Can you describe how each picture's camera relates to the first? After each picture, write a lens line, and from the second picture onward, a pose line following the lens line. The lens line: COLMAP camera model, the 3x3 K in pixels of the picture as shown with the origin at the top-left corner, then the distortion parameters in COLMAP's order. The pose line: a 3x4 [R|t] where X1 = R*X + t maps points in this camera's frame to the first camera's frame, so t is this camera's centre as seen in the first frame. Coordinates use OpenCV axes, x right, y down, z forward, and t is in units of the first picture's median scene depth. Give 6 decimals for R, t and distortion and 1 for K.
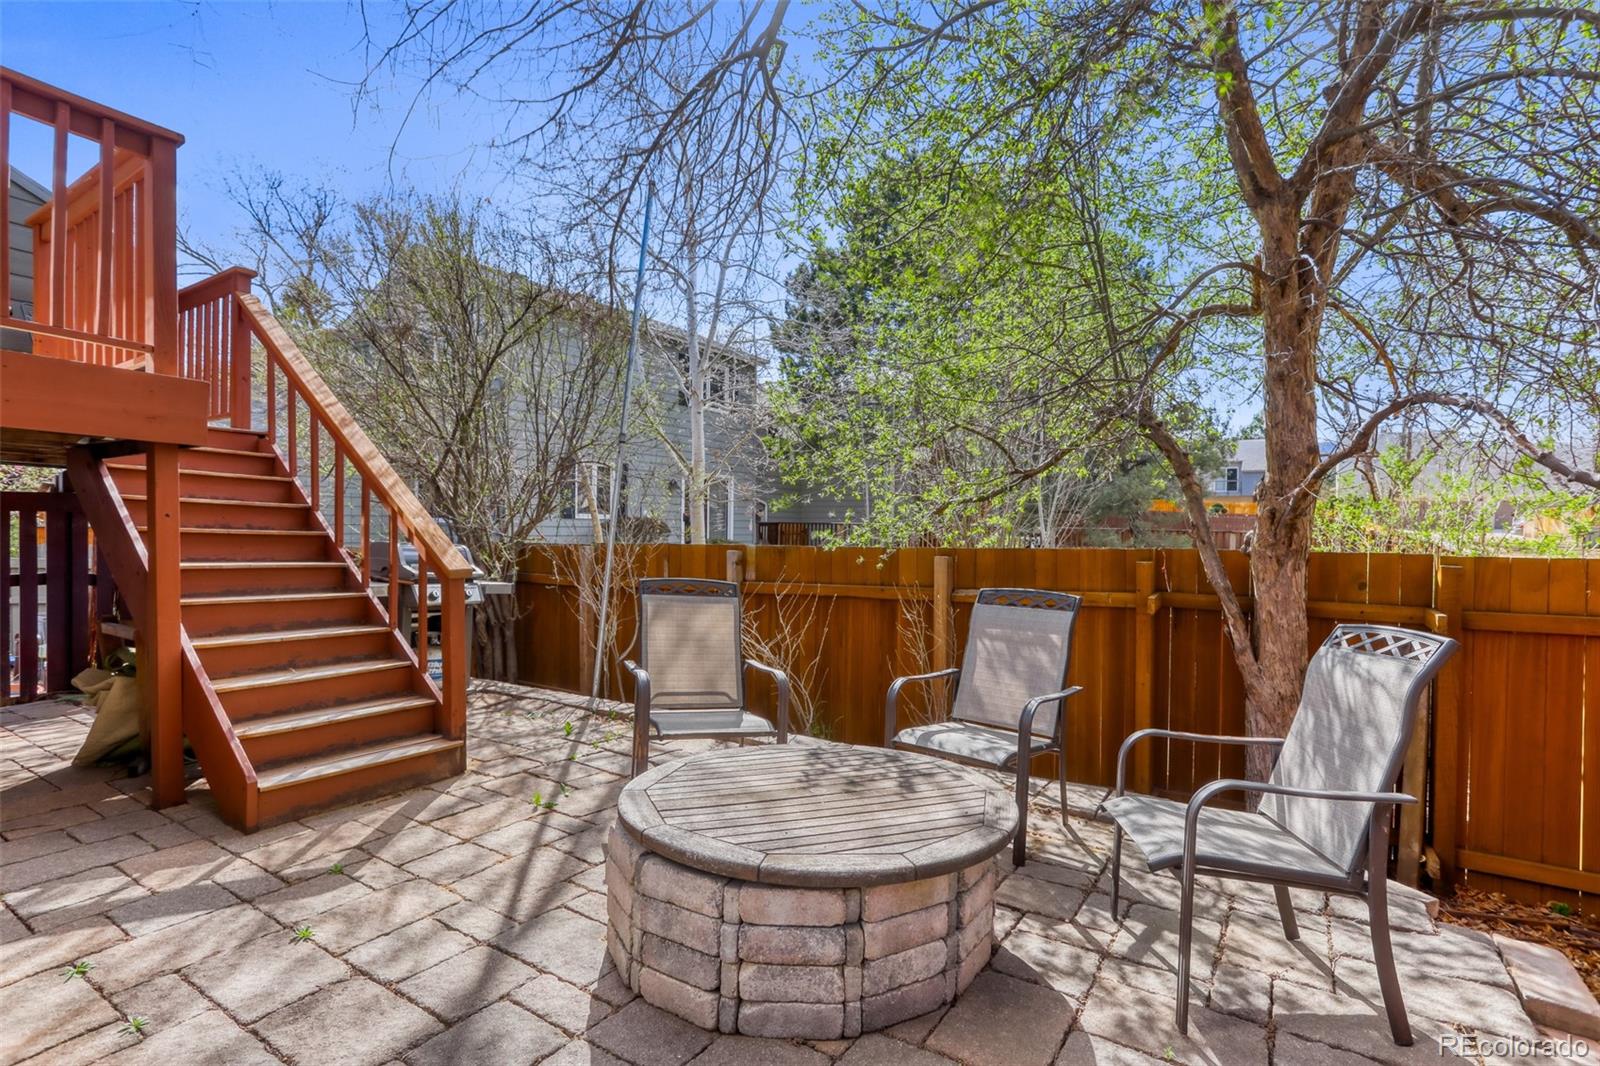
lens RADIAL K [[787.9, 0, 817.7], [0, 787.9, 526.6], [0, 0, 1]] dist [-0.059763, 0.038360]
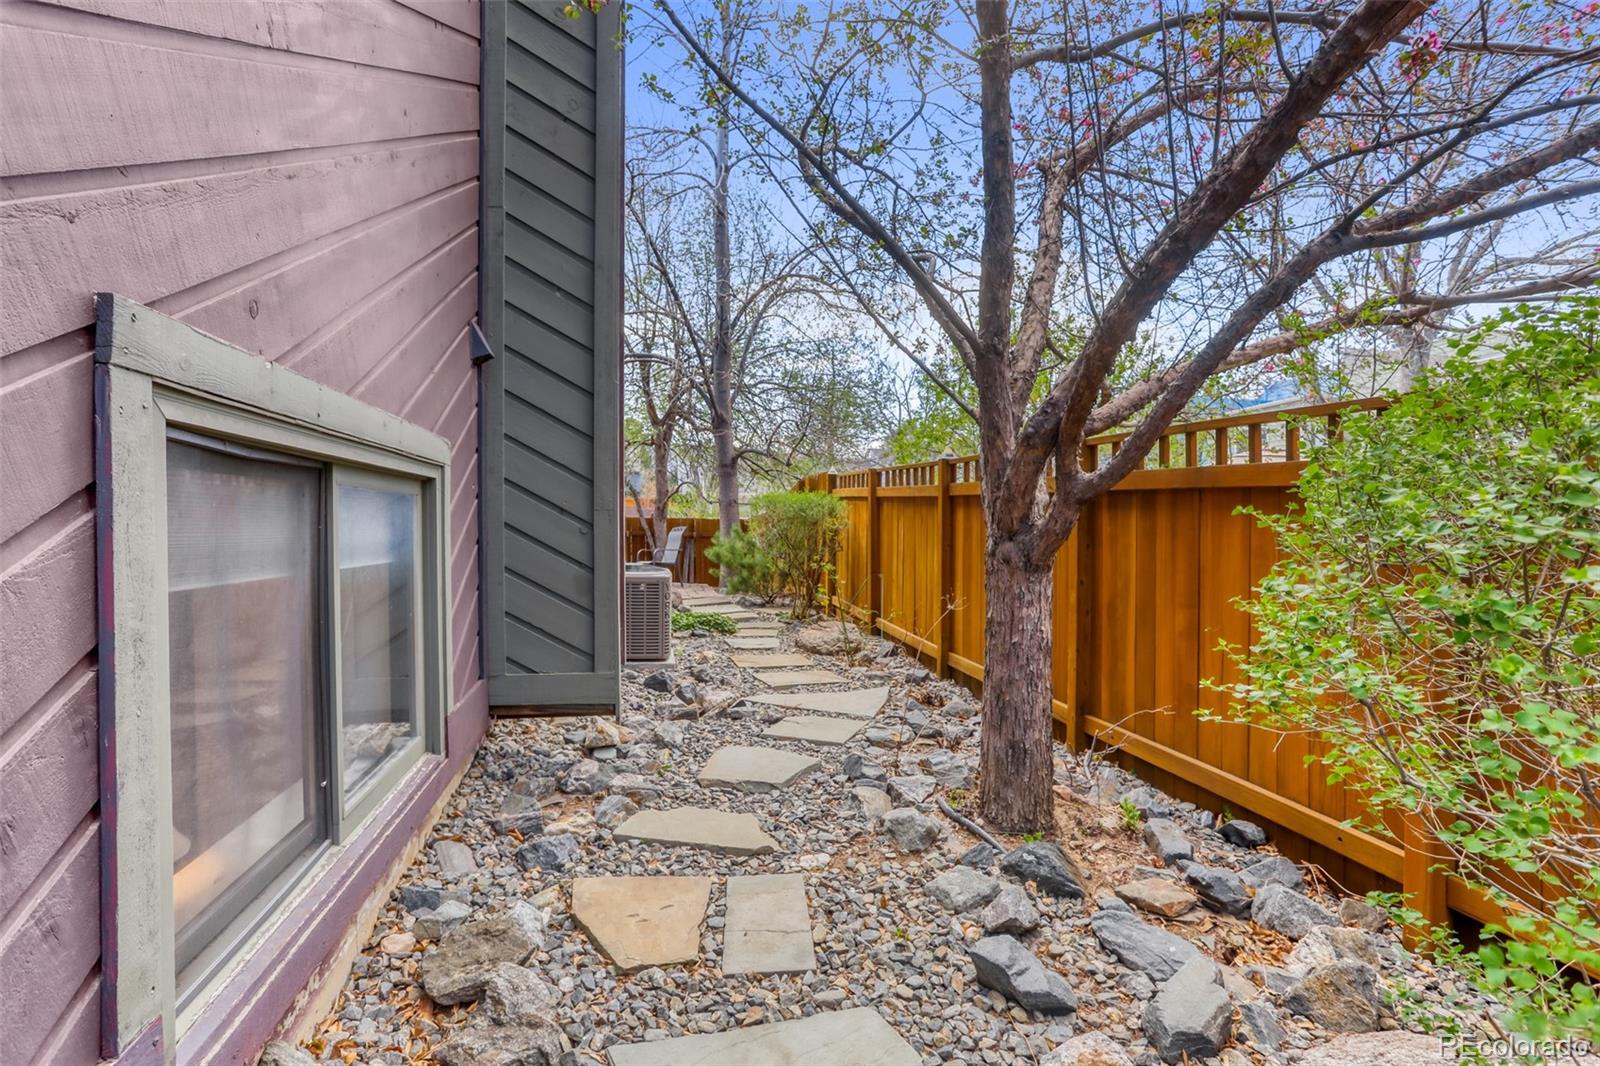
lens RADIAL K [[787.9, 0, 817.7], [0, 787.9, 526.6], [0, 0, 1]] dist [-0.059763, 0.038360]
pose [[0.726421, -0.028958, 0.686640, -0.900238], [0.010980, 0.999473, 0.030535, -0.020963], [-0.687163, -0.014642, 0.726356, -1.408372]]
